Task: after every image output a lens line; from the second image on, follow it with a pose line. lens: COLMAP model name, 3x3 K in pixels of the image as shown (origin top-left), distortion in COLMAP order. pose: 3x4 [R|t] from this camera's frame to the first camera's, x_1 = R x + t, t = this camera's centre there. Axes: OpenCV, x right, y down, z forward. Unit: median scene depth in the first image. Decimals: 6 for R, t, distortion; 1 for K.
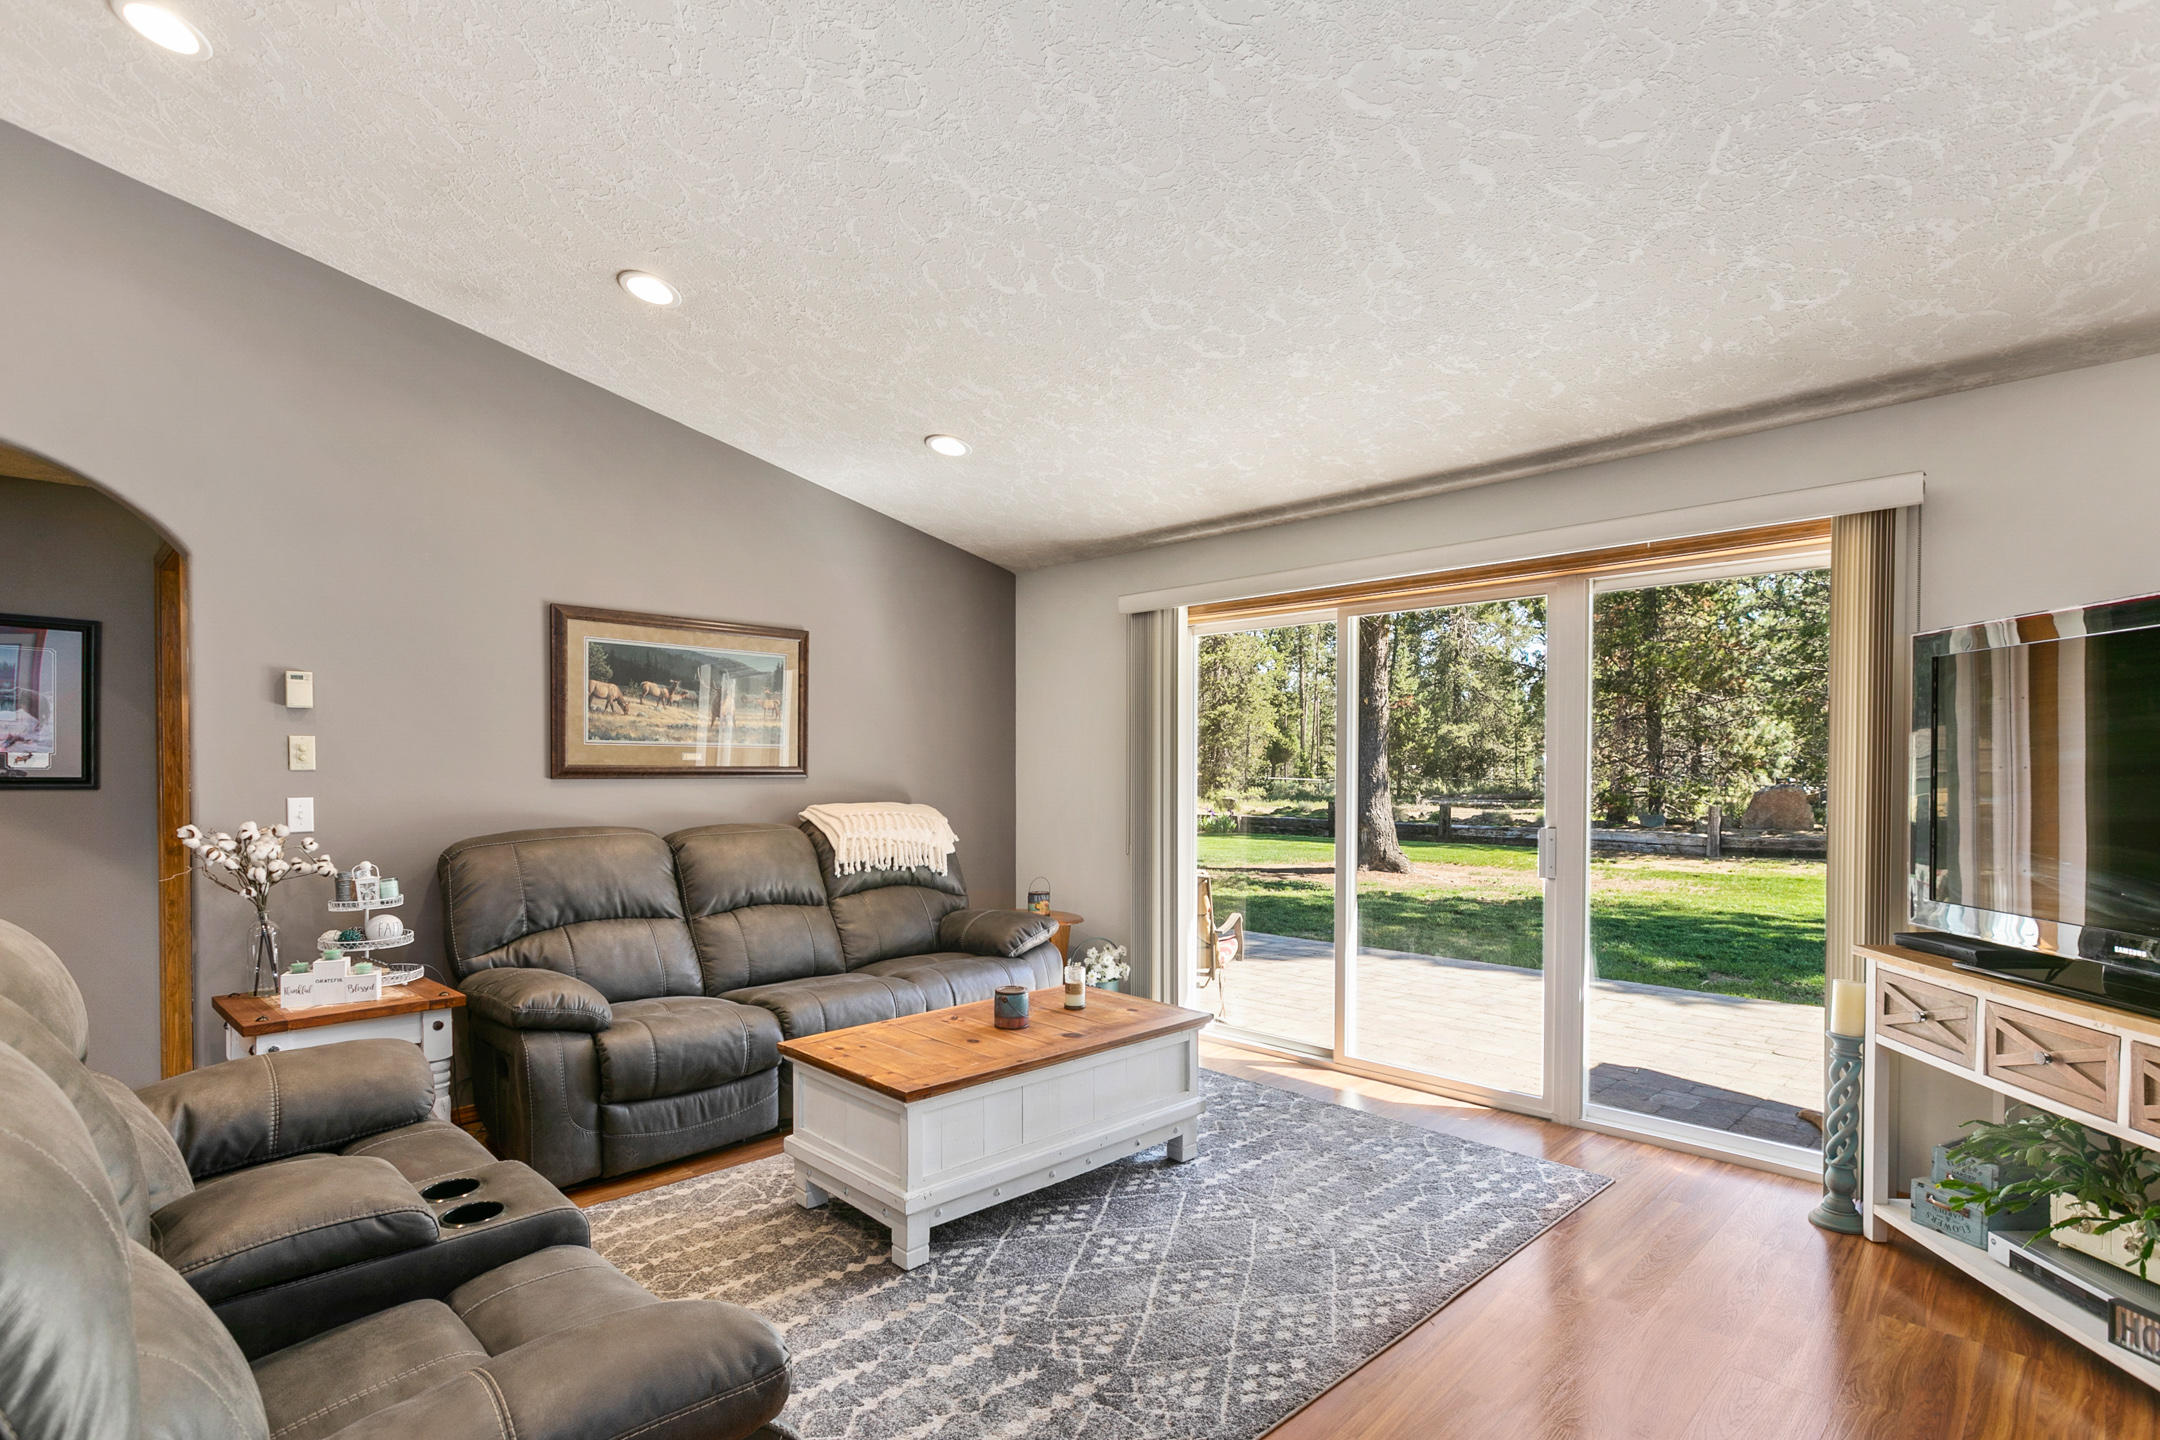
lens RADIAL K [[1057.0, 0, 1083.6], [0, 1057.0, 784.4], [0, 0, 1]] dist [-0.000351, 0.000032]
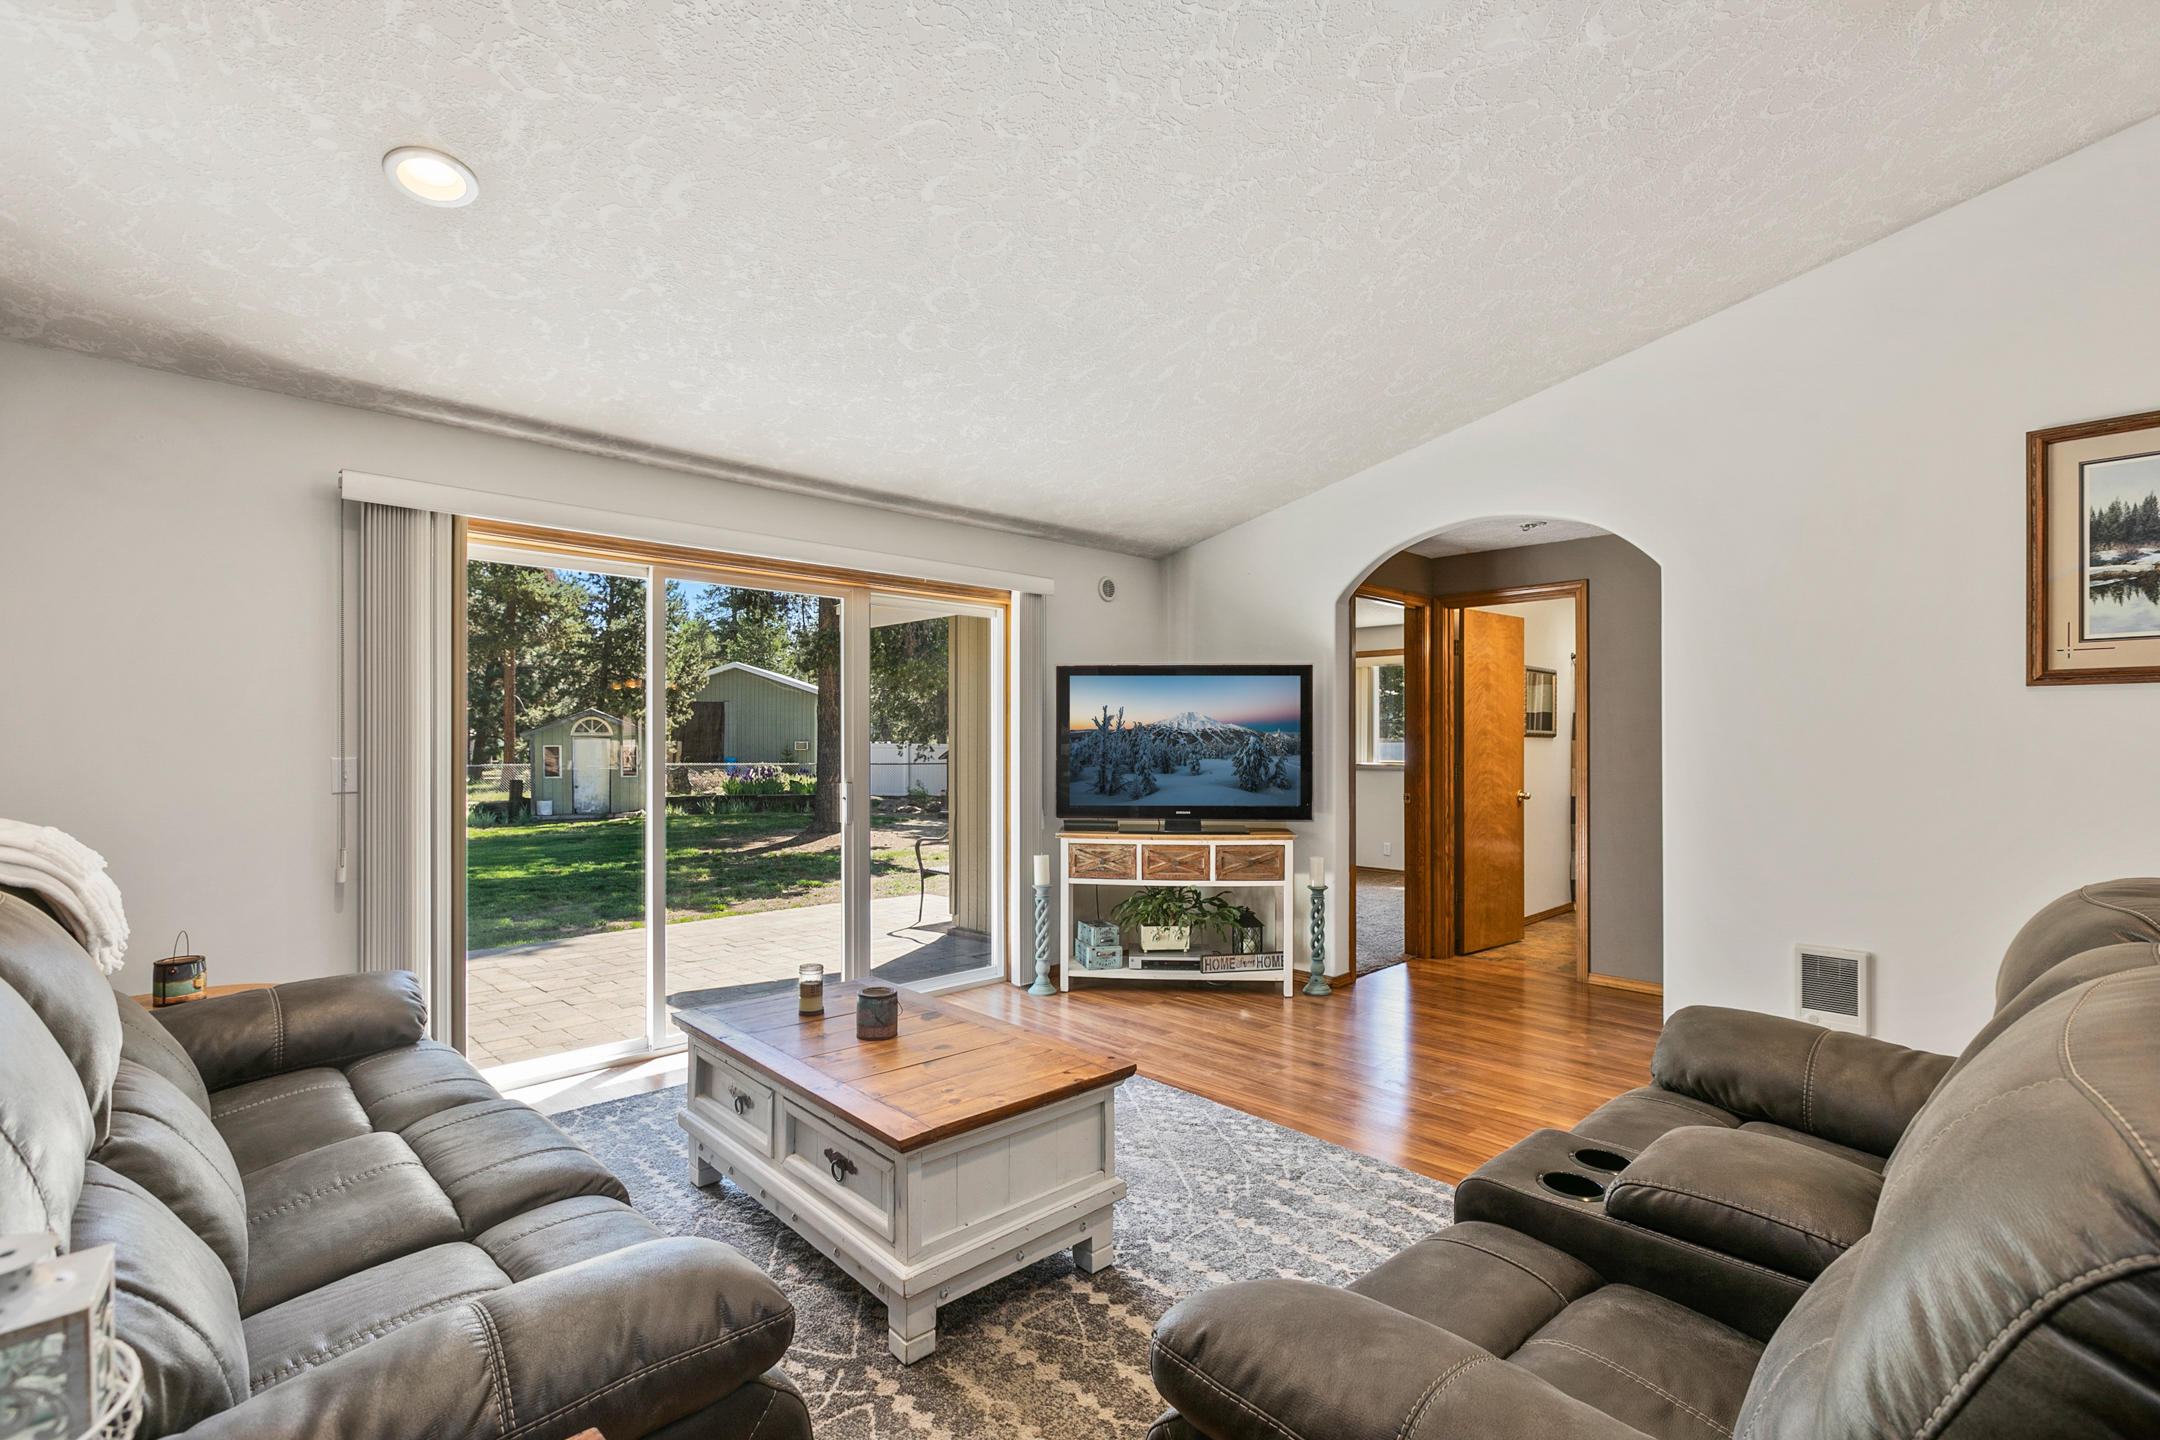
lens RADIAL K [[977.4, 0, 1080.0], [0, 977.4, 720.0], [0, 0, 1]] dist [0.000530, -0.000118]
pose [[0.024724, 0.017785, 0.999536, -0.985470], [0.018931, 0.999654, -0.018255, -0.007309], [-0.999515, 0.019373, 0.024379, 0.940730]]
